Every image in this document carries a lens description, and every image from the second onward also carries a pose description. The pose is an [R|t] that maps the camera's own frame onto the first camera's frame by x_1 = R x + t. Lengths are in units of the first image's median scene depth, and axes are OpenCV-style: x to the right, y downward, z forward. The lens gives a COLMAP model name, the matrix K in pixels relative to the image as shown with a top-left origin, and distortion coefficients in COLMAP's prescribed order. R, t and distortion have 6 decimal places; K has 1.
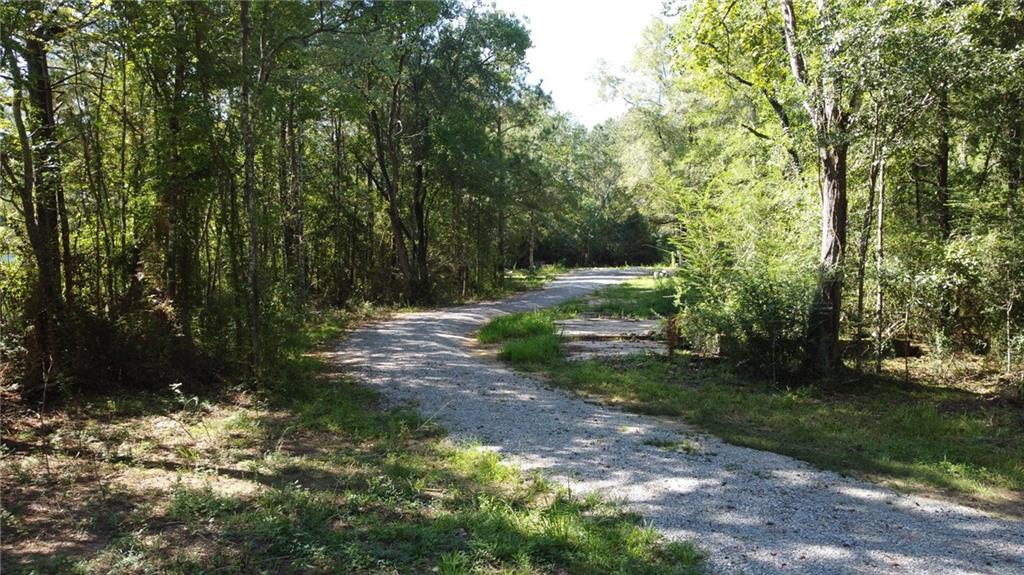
lens RADIAL K [[769.8, 0, 512.0], [0, 769.8, 287.5], [0, 0, 1]] dist [-0.006022, 0.007078]
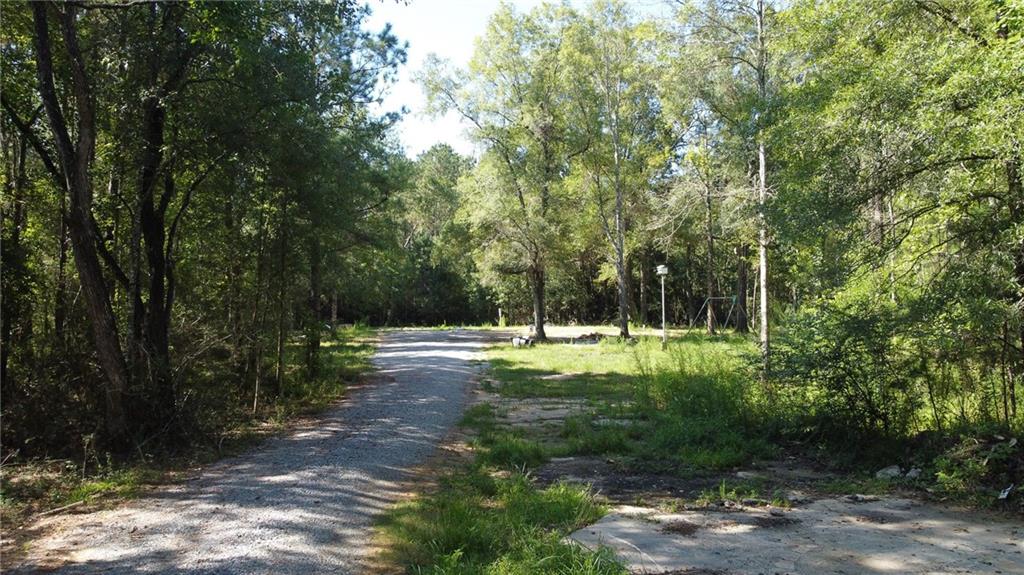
lens RADIAL K [[769.8, 0, 512.0], [0, 769.8, 287.5], [0, 0, 1]] dist [-0.006022, 0.007078]
pose [[0.957290, 0.010414, 0.288941, -0.027452], [0.009785, 0.997612, -0.068373, -0.017321], [-0.288963, 0.068280, 0.954902, 0.282909]]
